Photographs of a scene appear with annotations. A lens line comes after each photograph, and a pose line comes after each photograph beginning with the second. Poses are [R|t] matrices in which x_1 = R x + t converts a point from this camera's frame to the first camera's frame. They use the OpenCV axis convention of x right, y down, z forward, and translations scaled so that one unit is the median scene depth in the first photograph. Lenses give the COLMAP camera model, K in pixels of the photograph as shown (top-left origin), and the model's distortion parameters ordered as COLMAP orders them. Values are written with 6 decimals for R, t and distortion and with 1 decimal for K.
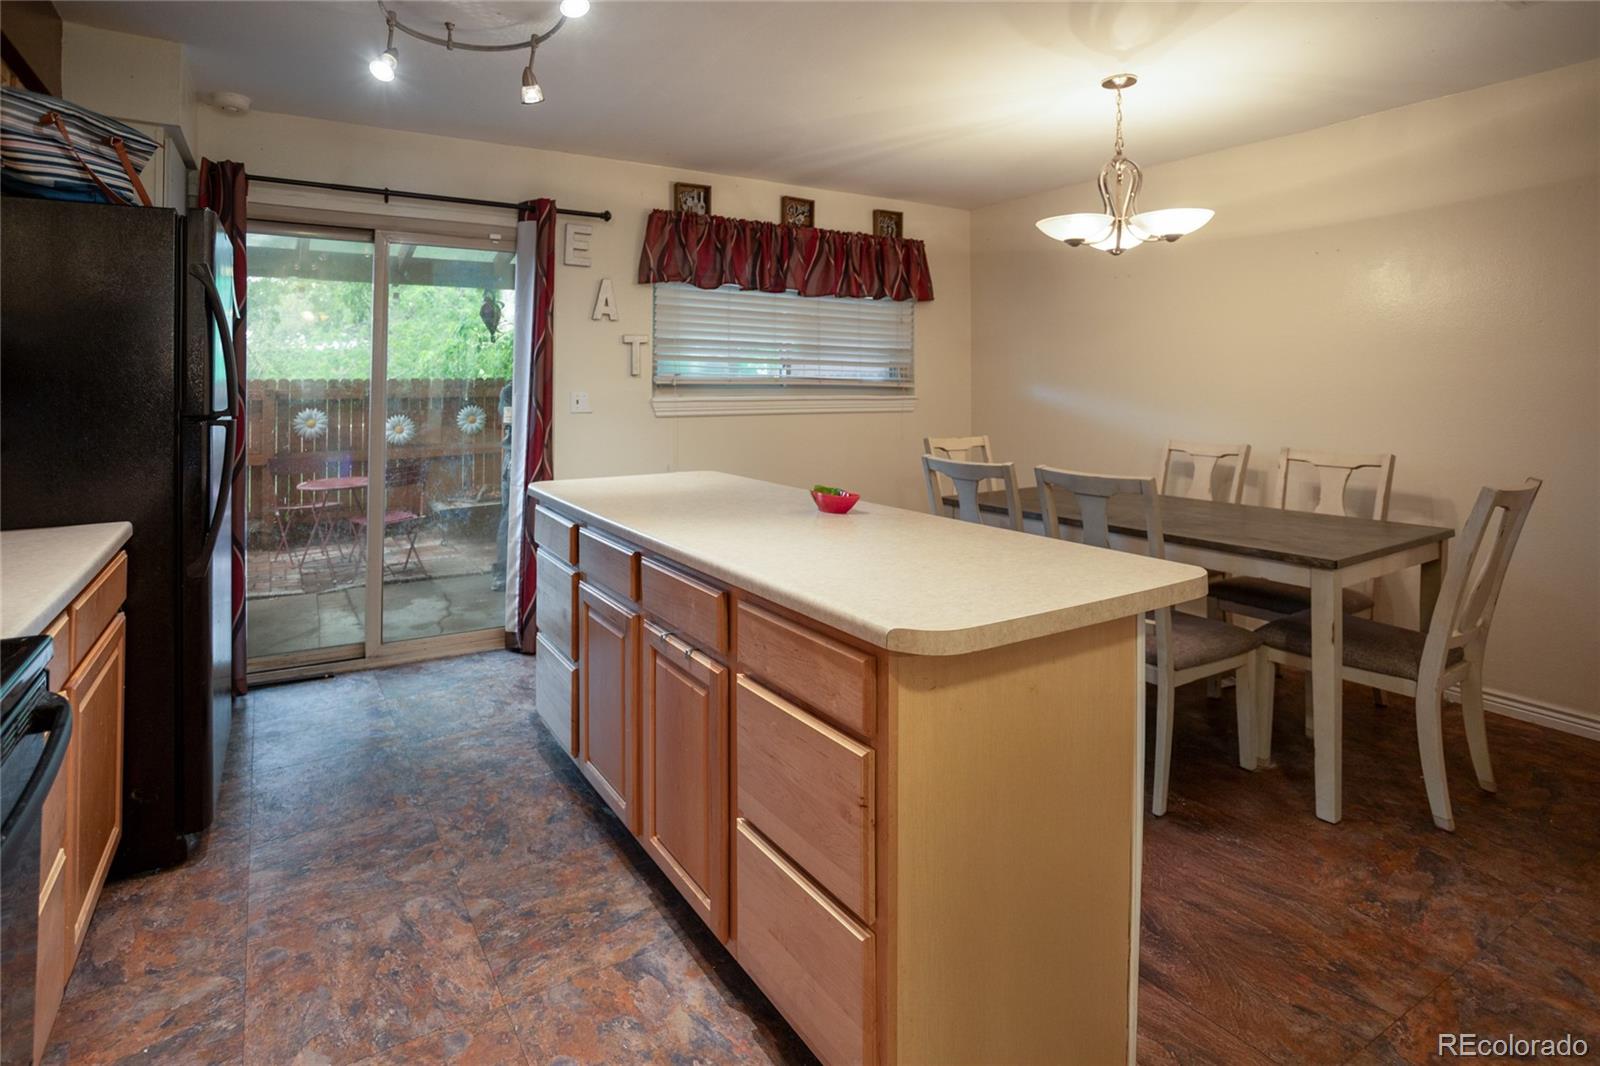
lens RADIAL K [[817.9, 0, 766.6], [0, 817.9, 404.3], [0, 0, 1]] dist [-0.033182, 0.016892]
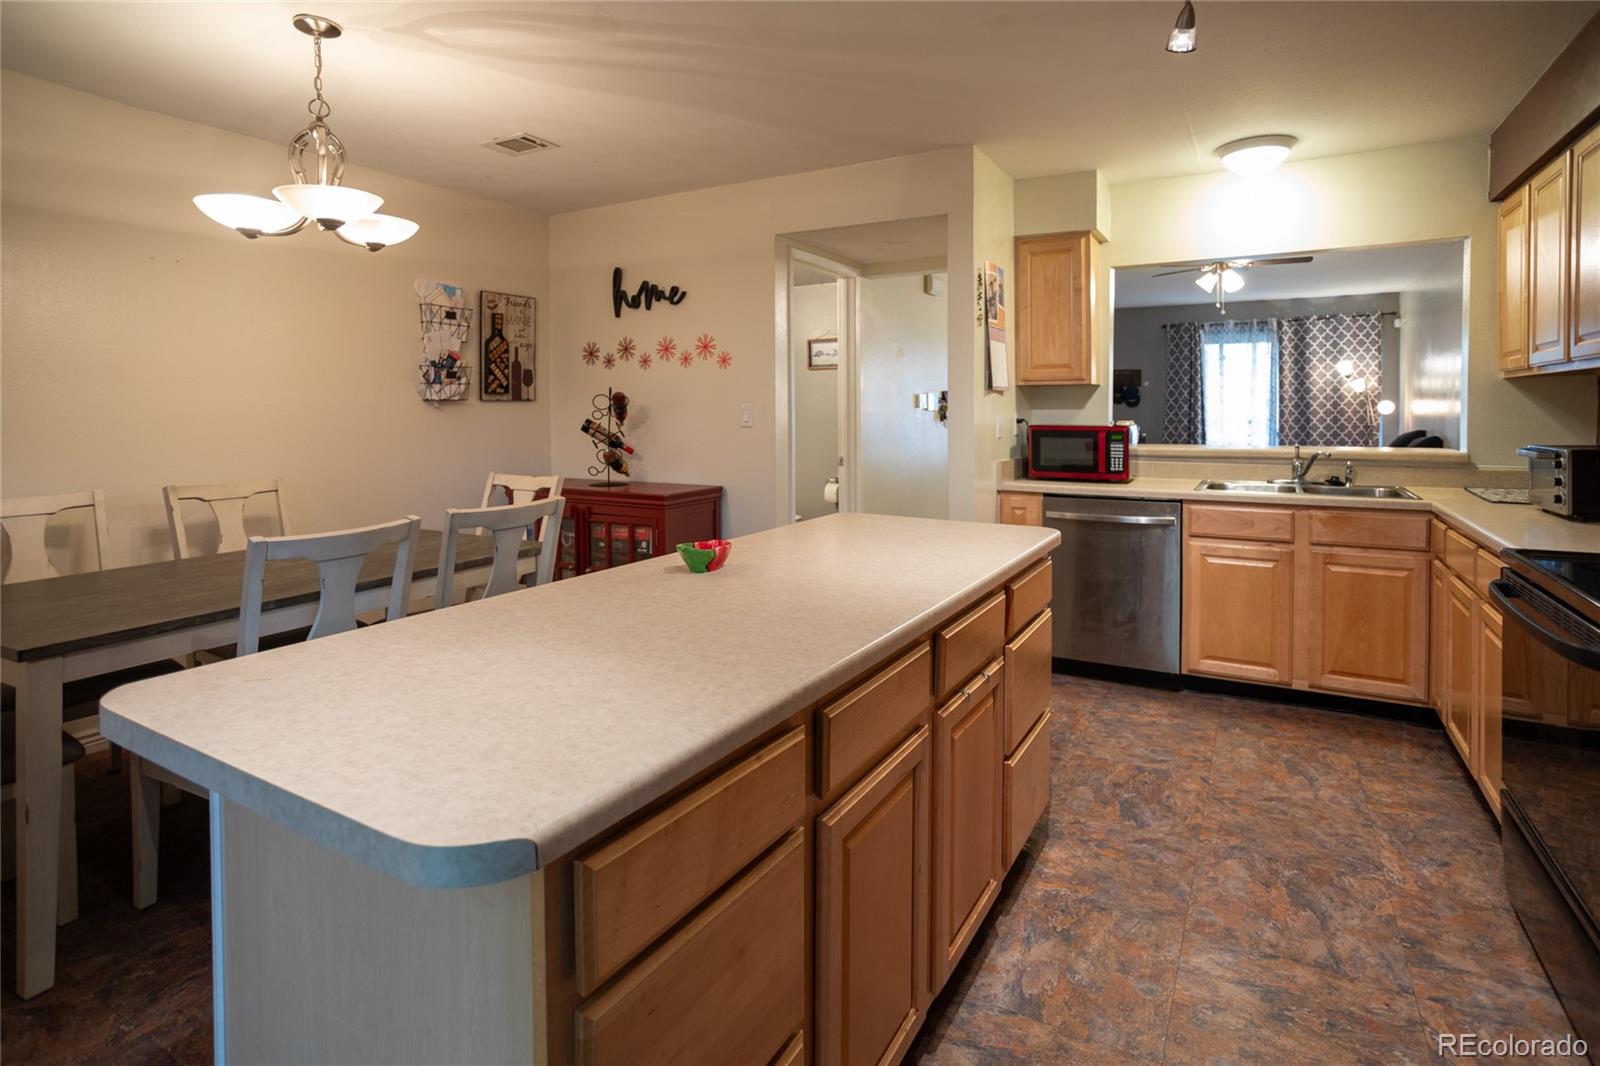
lens RADIAL K [[817.9, 0, 794.7], [0, 817.9, 406.0], [0, 0, 1]] dist [-0.033182, 0.016892]
pose [[-0.467245, -0.003753, 0.884120, -0.318074], [0.019133, 0.999714, 0.014355, -0.021080], [-0.883921, 0.023623, -0.467039, 0.597535]]
